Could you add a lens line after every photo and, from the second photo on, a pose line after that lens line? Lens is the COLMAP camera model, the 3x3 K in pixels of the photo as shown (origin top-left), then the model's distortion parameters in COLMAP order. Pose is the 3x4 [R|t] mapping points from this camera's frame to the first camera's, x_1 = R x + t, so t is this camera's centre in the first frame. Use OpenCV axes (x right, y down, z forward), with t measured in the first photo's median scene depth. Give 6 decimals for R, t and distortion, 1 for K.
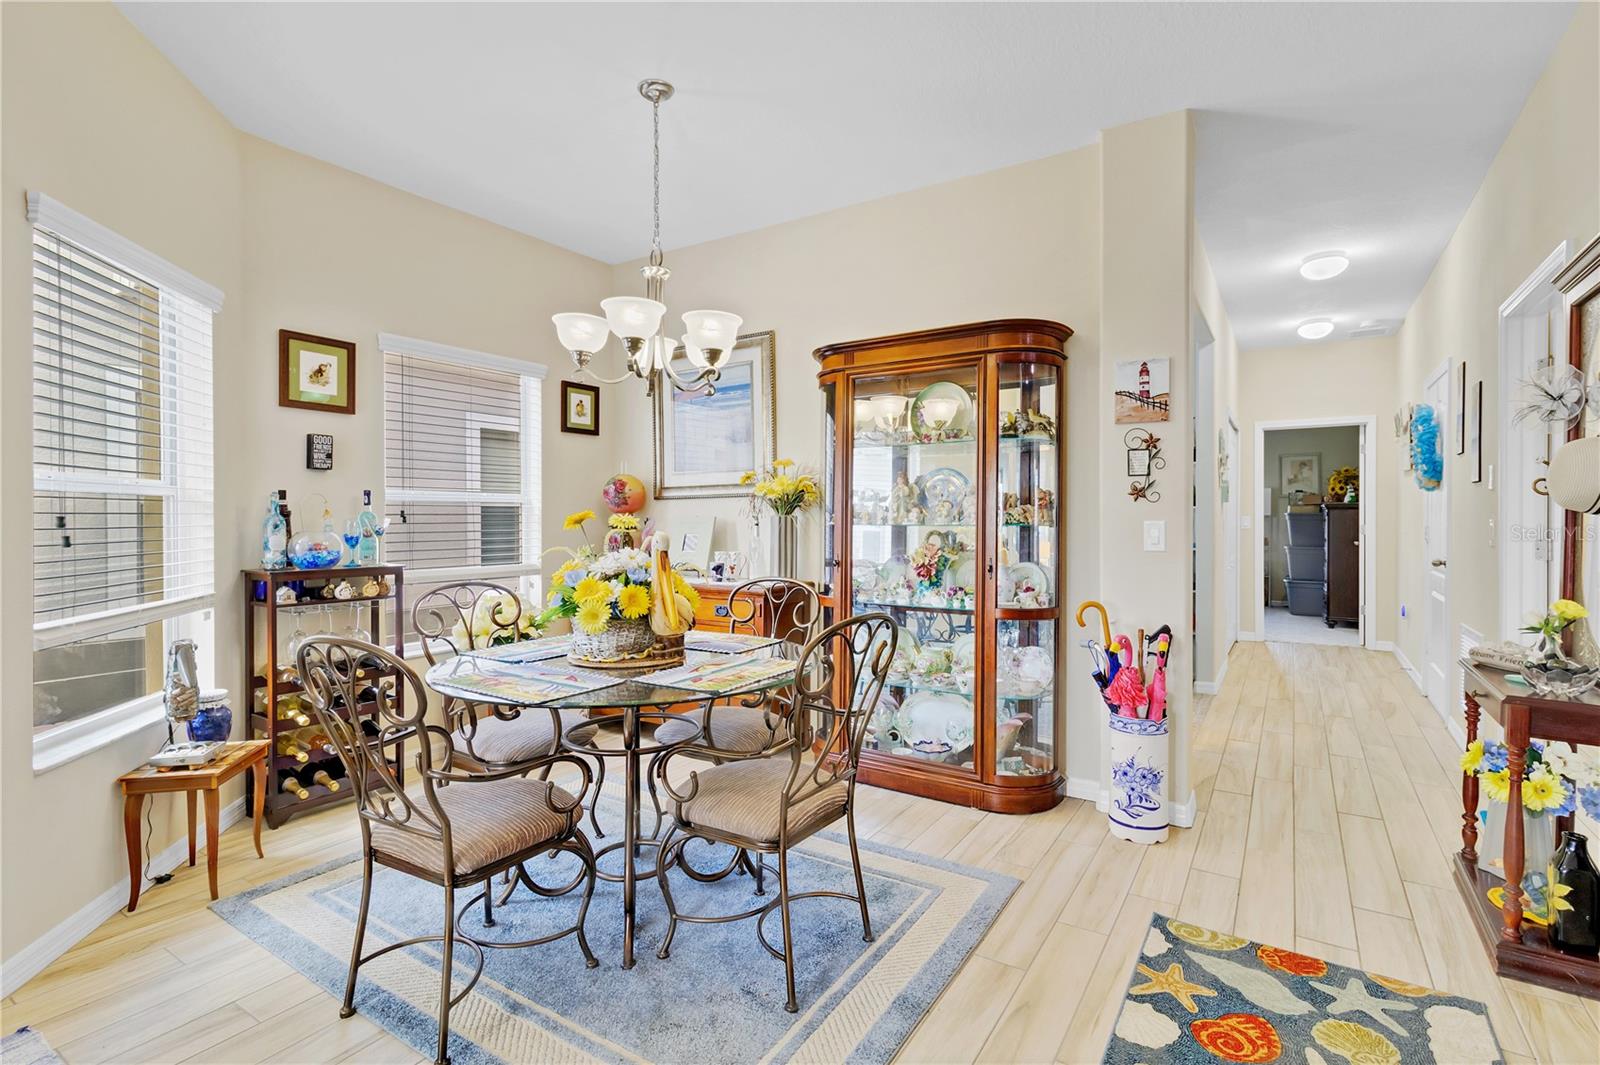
lens RADIAL K [[747.5, 0, 810.3], [0, 747.5, 521.9], [0, 0, 1]] dist [0.001443, 0.000446]
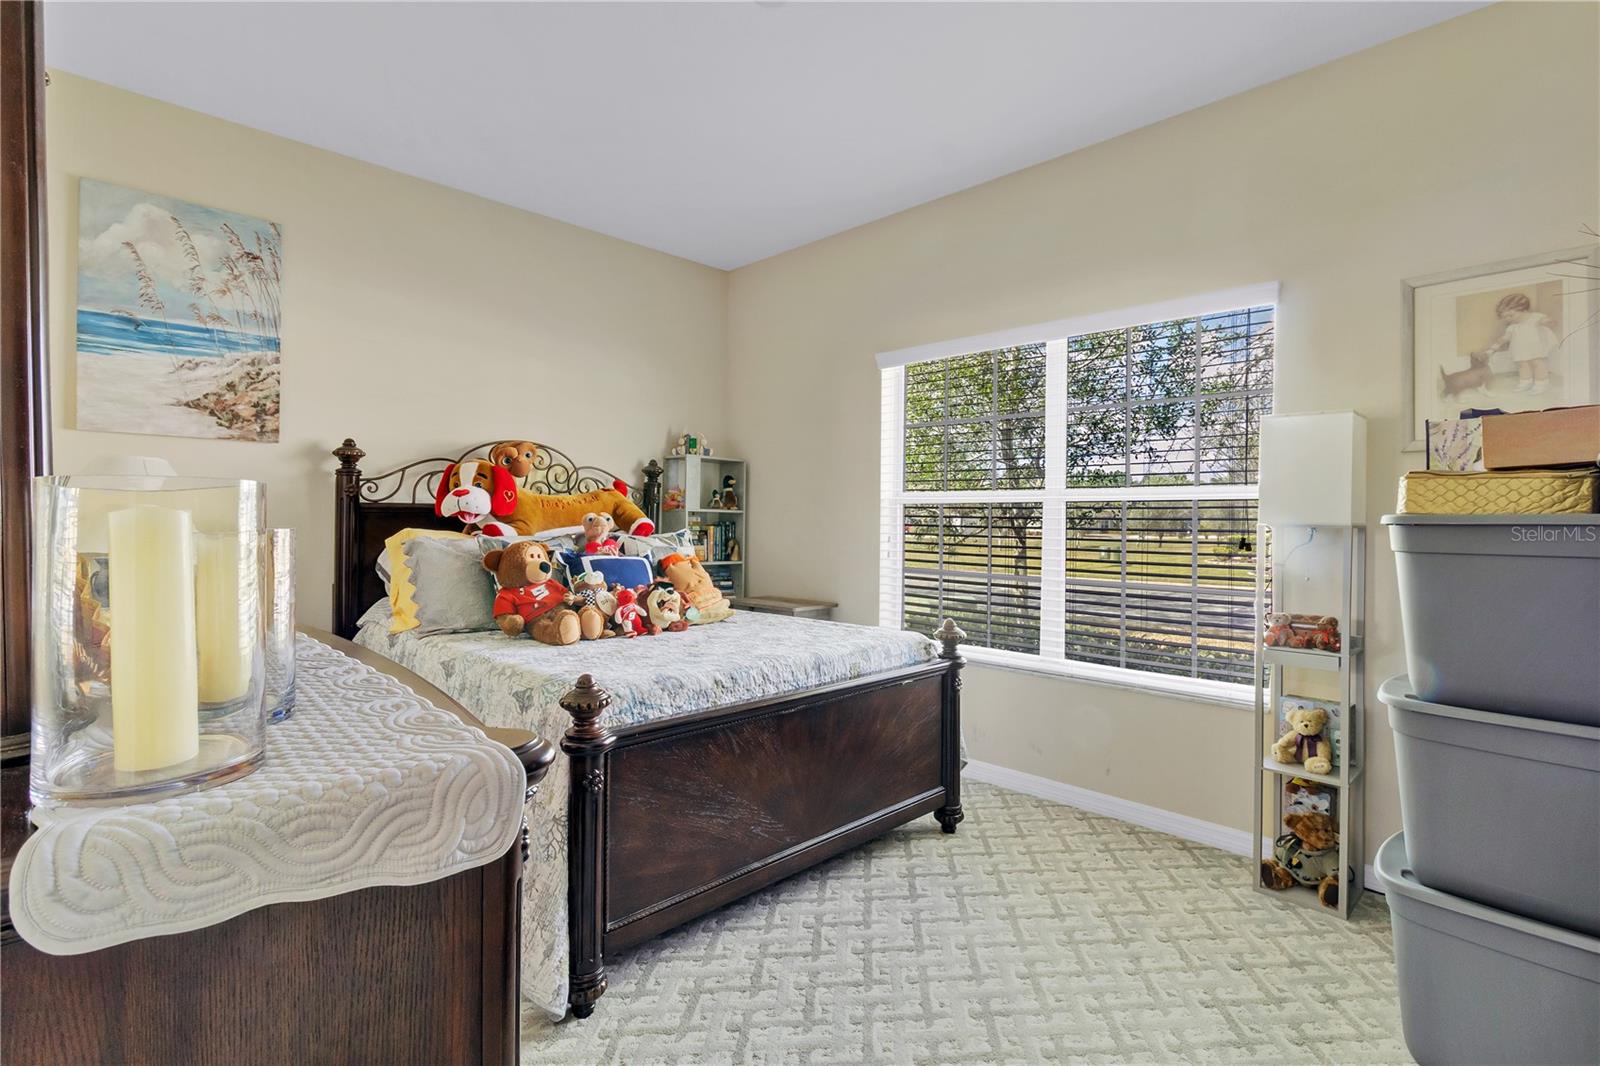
lens RADIAL K [[747.5, 0, 810.3], [0, 747.5, 522.4], [0, 0, 1]] dist [0.001443, 0.000446]
pose [[0.976119, 0.006883, -0.217126, 0.589046], [-0.007307, 0.999973, -0.001148, -0.009970], [0.217112, 0.002707, 0.976143, 0.861494]]
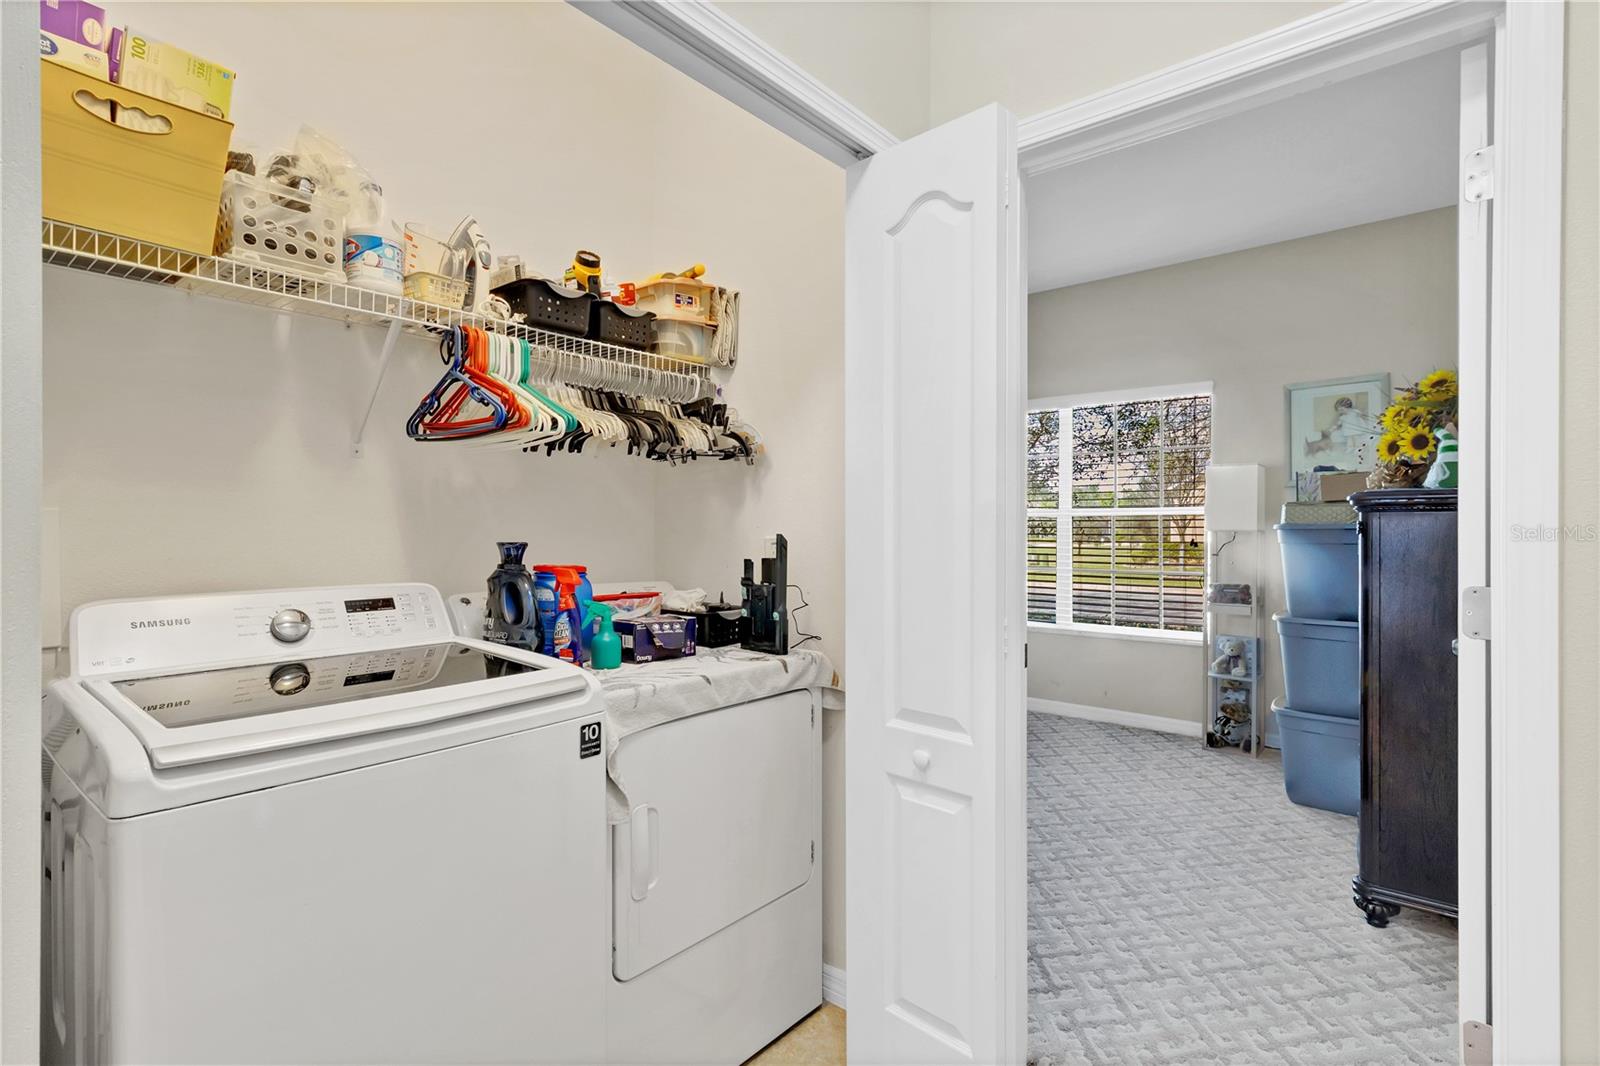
lens RADIAL K [[740.0, 0, 806.8], [0, 740.0, 539.1], [0, 0, 1]] dist [0.011137, 0.000083]
pose [[0.991737, -0.002129, -0.128273, 0.497444], [0.002729, 0.999986, 0.004505, -0.007871], [0.128261, -0.004818, 0.991729, 0.661964]]
